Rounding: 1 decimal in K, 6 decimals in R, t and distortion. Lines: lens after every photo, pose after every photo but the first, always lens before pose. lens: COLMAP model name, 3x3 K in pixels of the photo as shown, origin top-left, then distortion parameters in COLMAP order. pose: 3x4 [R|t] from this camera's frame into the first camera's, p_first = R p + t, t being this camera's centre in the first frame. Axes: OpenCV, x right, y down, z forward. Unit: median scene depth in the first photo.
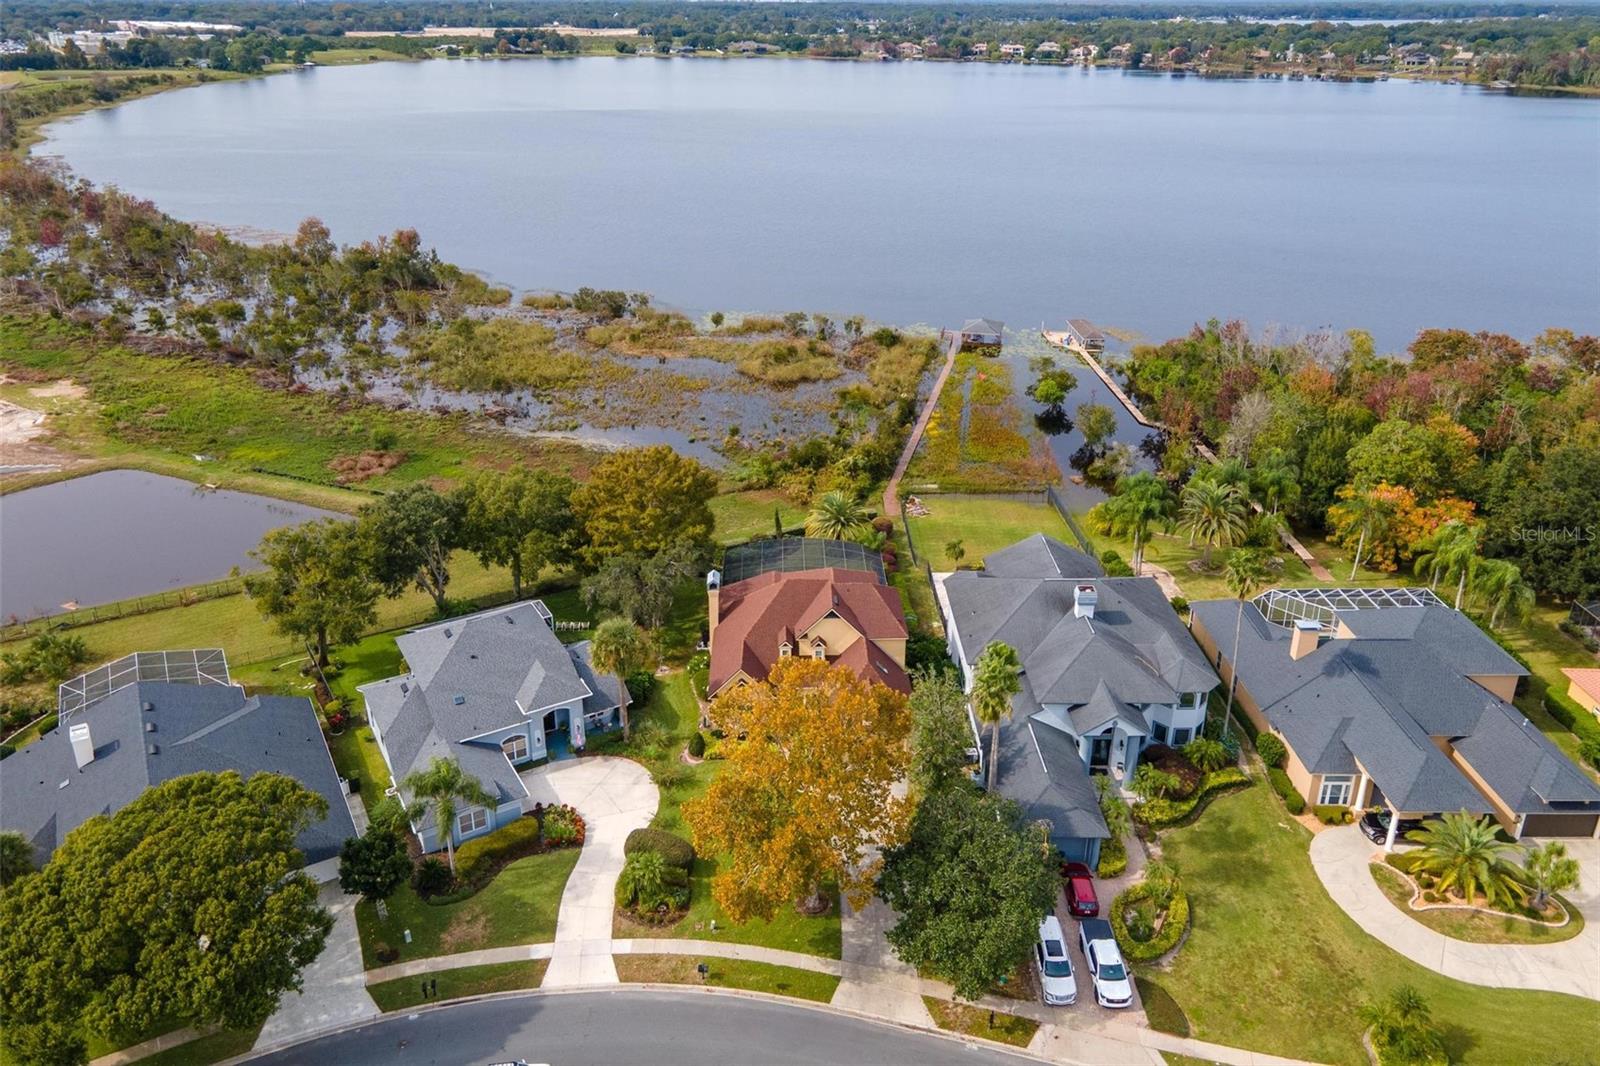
lens RADIAL K [[1174.5, 0, 803.5], [0, 1174.5, 474.5], [0, 0, 1]] dist [0.032346, 0.010867]
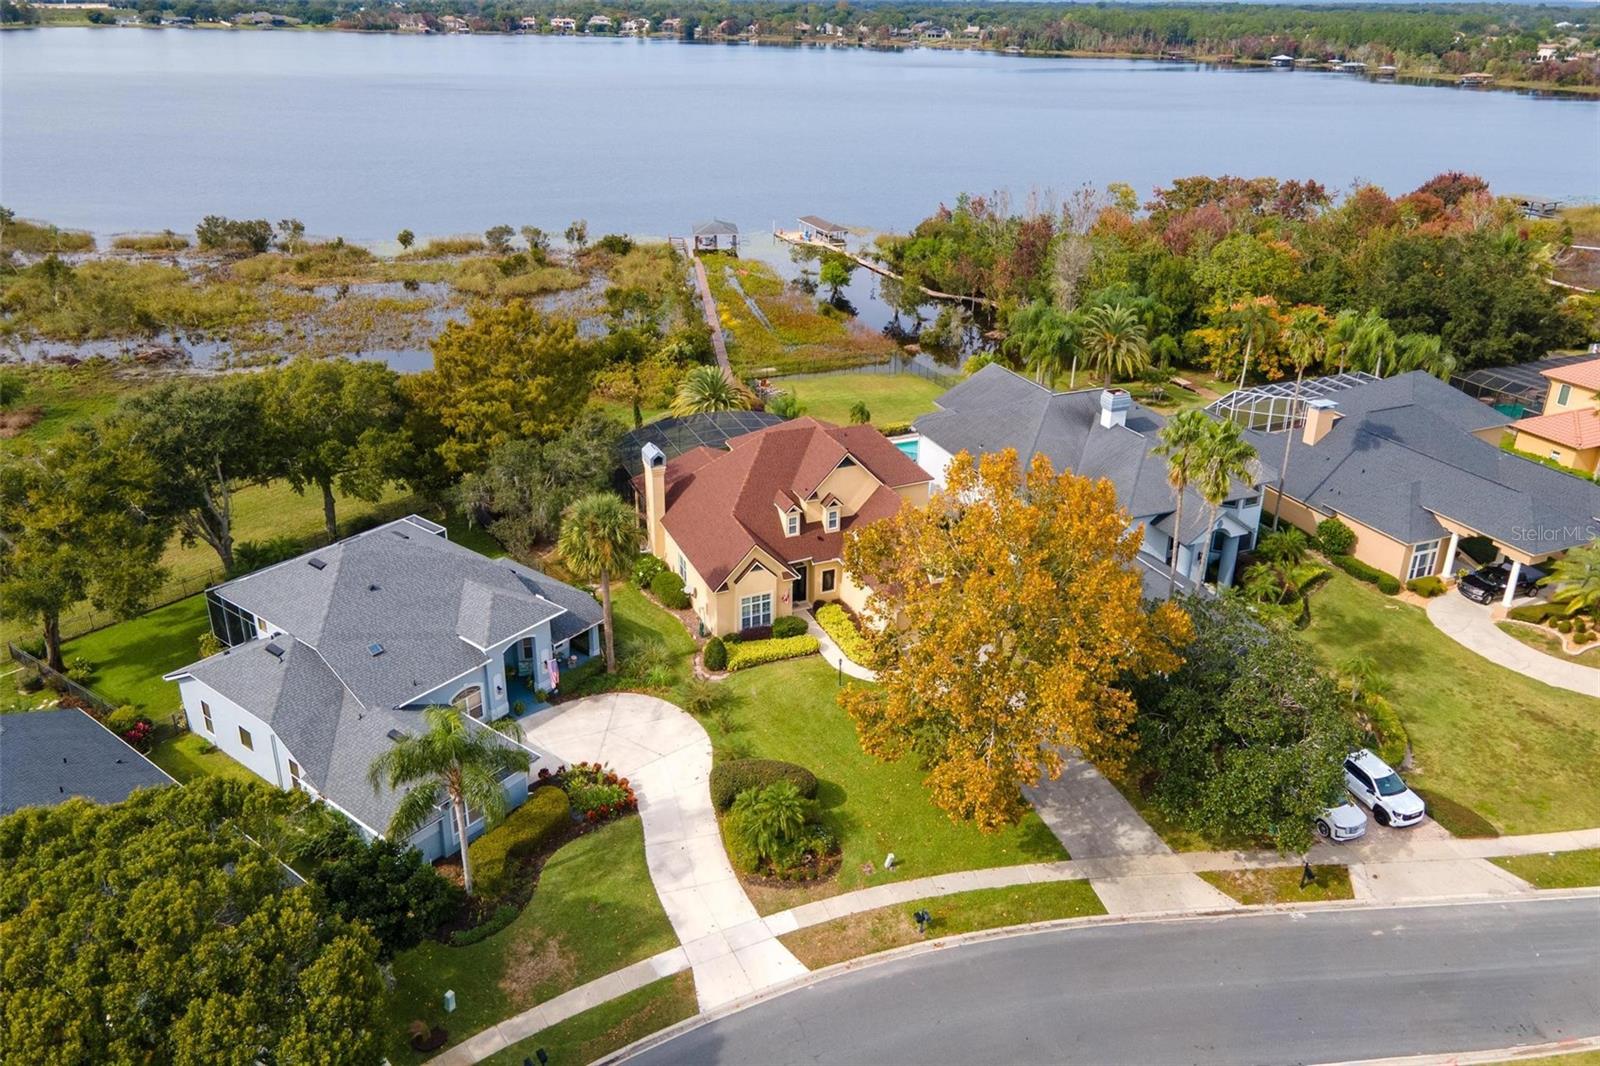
lens RADIAL K [[1174.5, 0, 803.5], [0, 1174.5, 474.5], [0, 0, 1]] dist [0.032346, 0.010867]
pose [[0.927644, -0.134952, 0.348230, -0.265585], [0.134999, 0.990549, 0.024252, 0.103219], [-0.348212, 0.024513, 0.937095, 0.281529]]
